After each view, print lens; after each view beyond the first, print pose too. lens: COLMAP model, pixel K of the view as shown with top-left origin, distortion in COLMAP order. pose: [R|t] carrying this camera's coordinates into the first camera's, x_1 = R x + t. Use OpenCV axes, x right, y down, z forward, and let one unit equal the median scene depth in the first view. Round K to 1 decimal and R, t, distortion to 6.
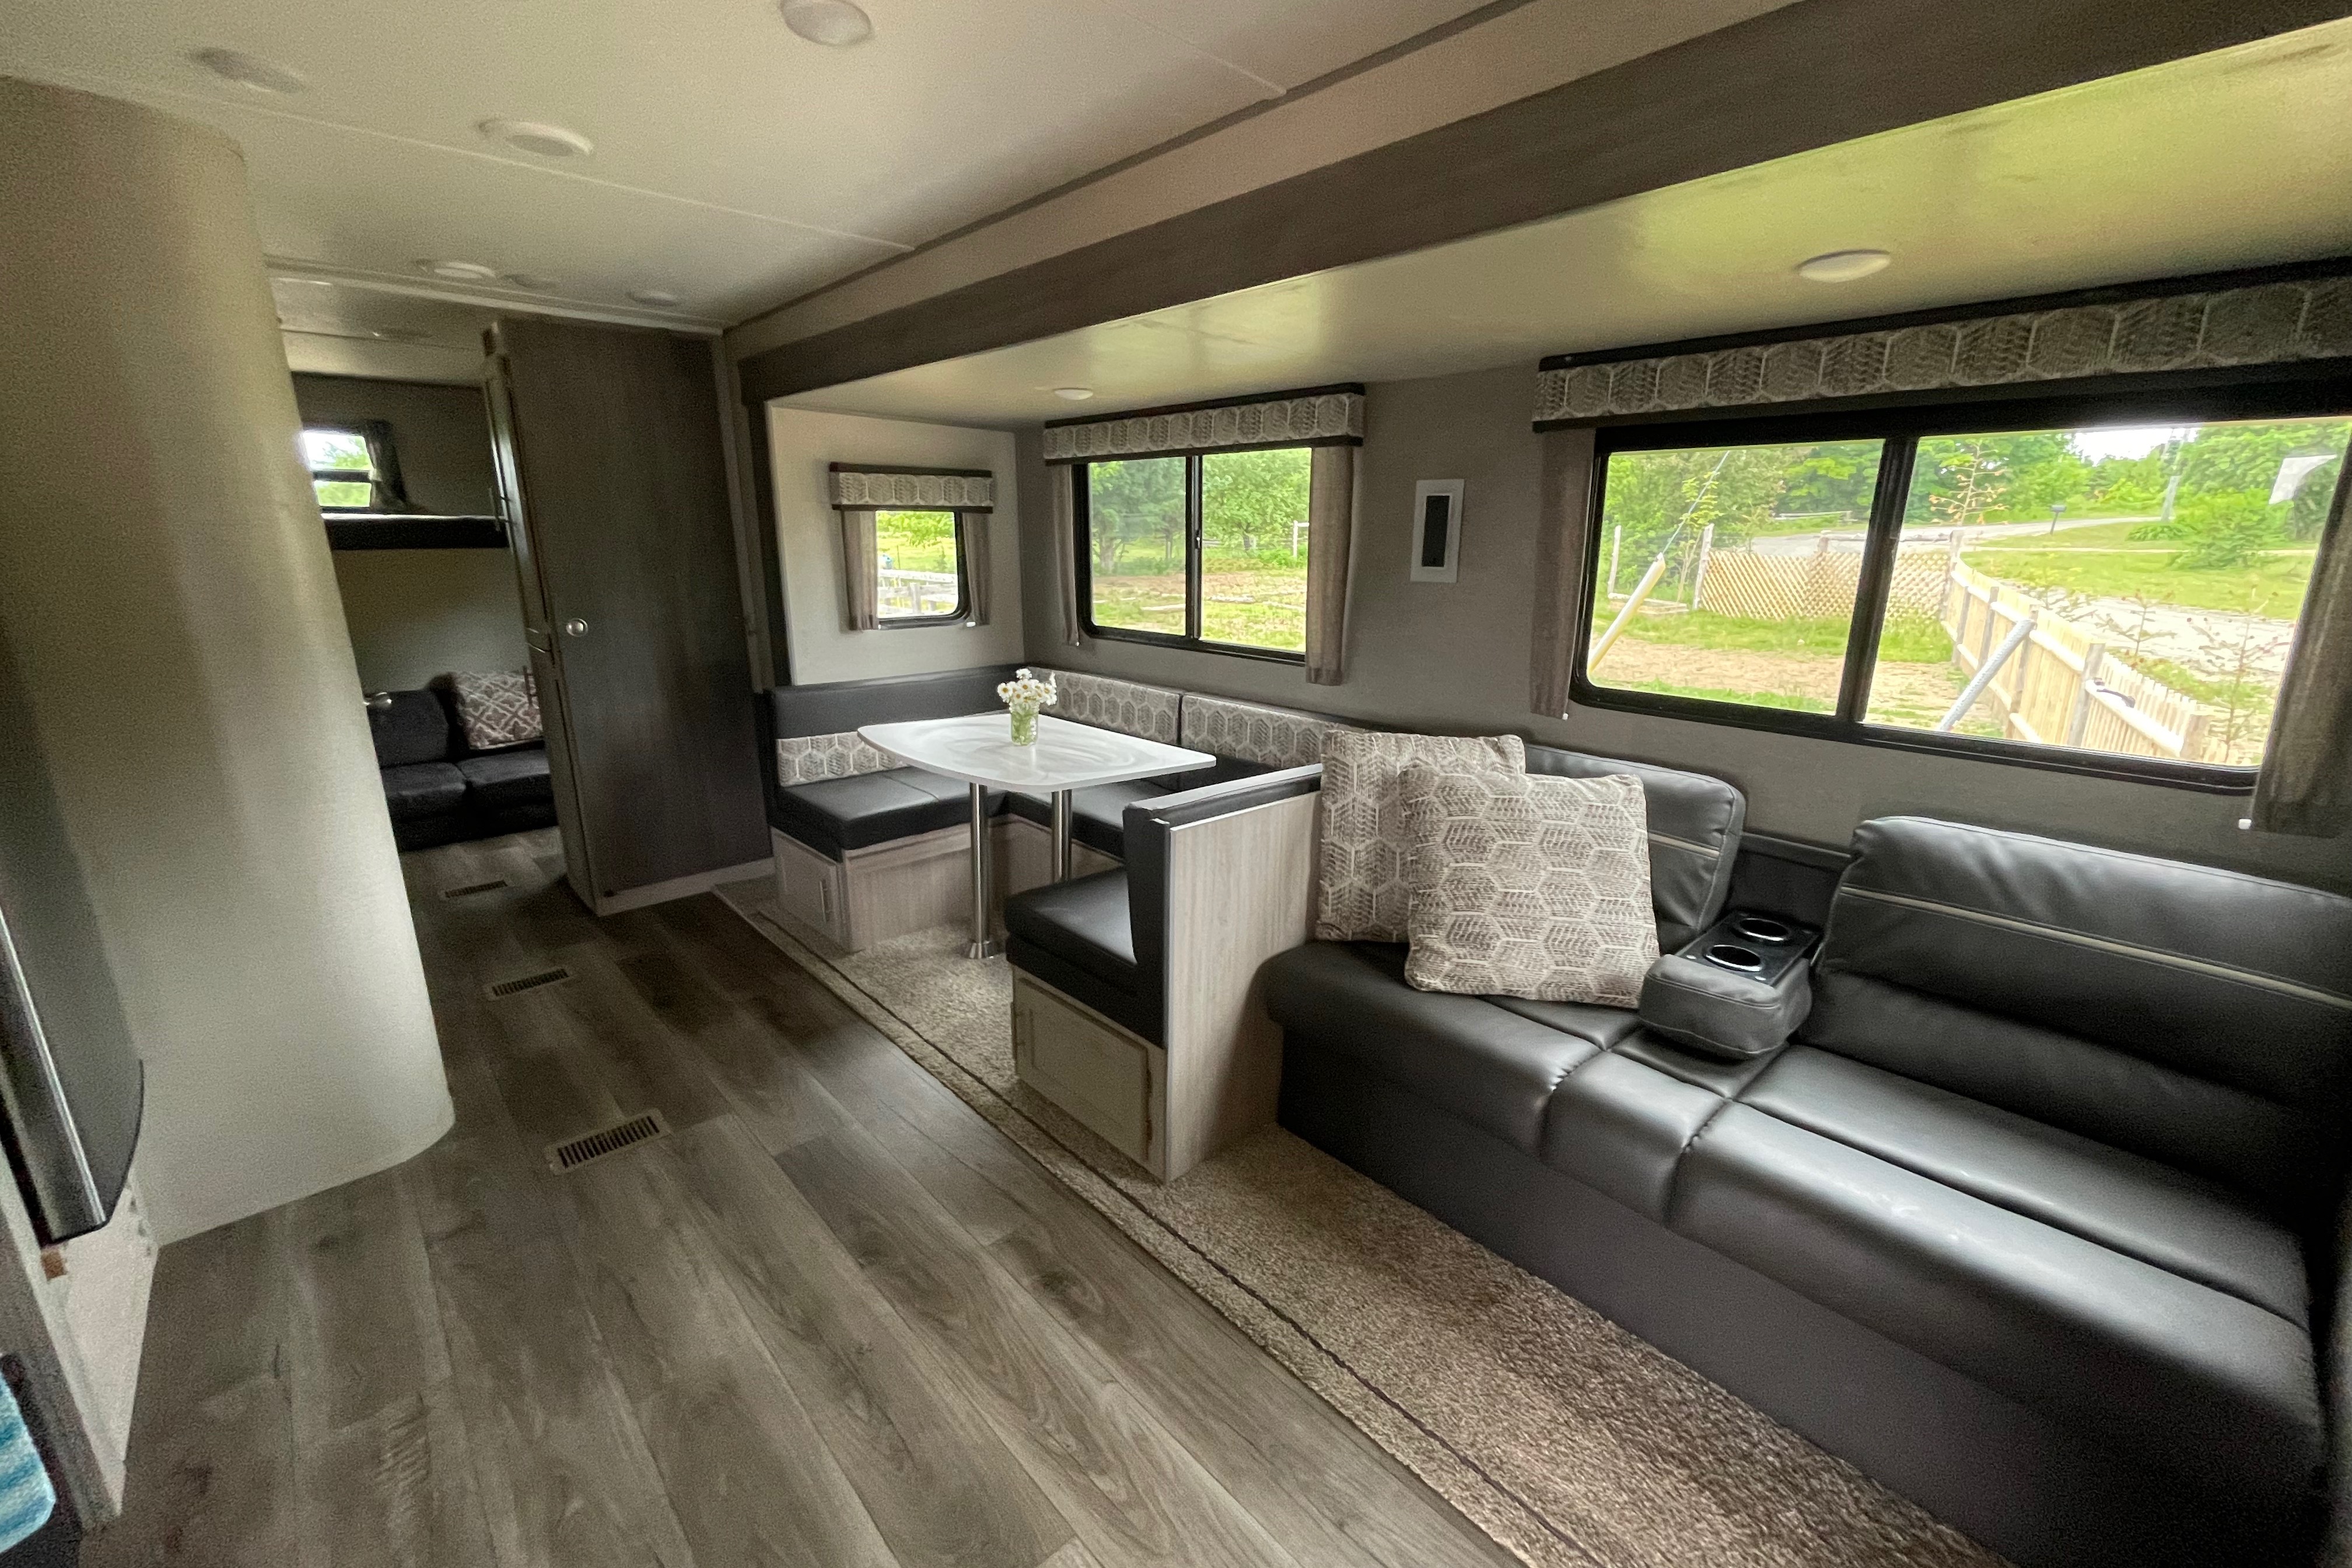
lens RADIAL K [[961.0, 0, 1182.6], [0, 961.0, 773.3], [0, 0, 1]] dist [0.000659, -0.000044]
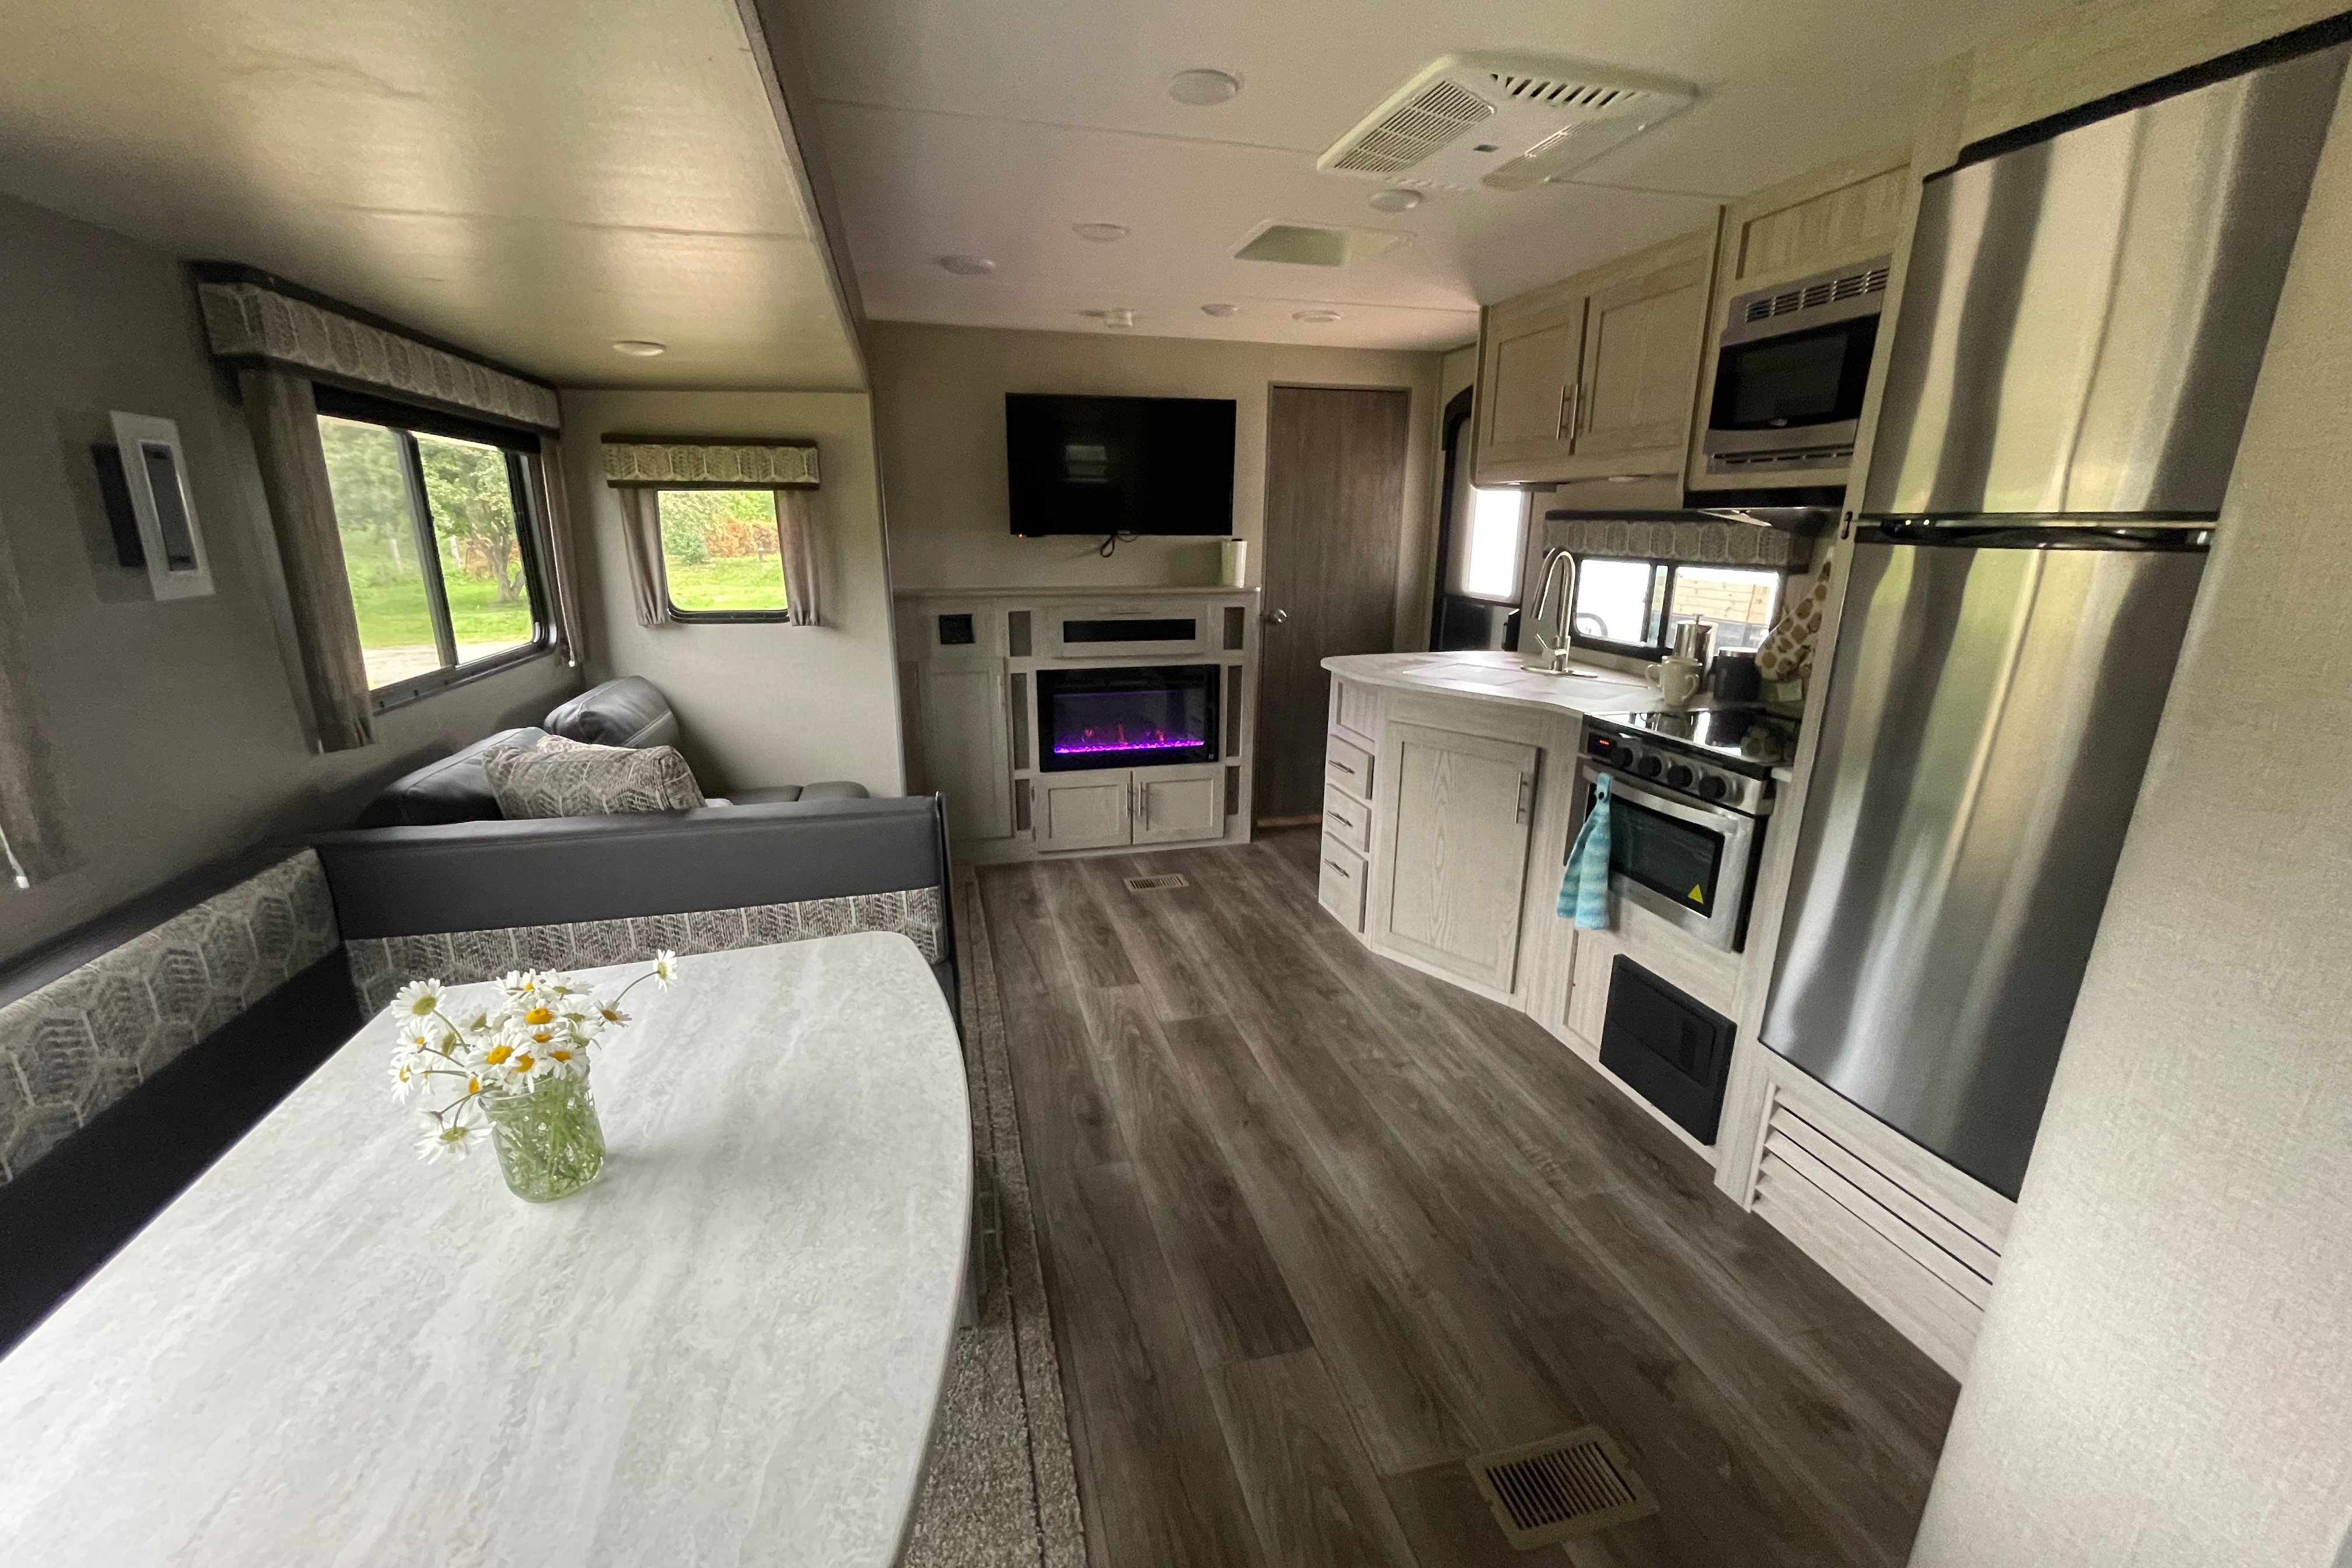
lens RADIAL K [[961.0, 0, 1177.2], [0, 961.0, 784.9], [0, 0, 1]] dist [0.000659, -0.000044]
pose [[-0.881859, -0.136893, 0.451203, -0.760987], [0.109684, 0.871118, 0.478667, -0.455007], [-0.458578, 0.471607, -0.753189, 1.754666]]
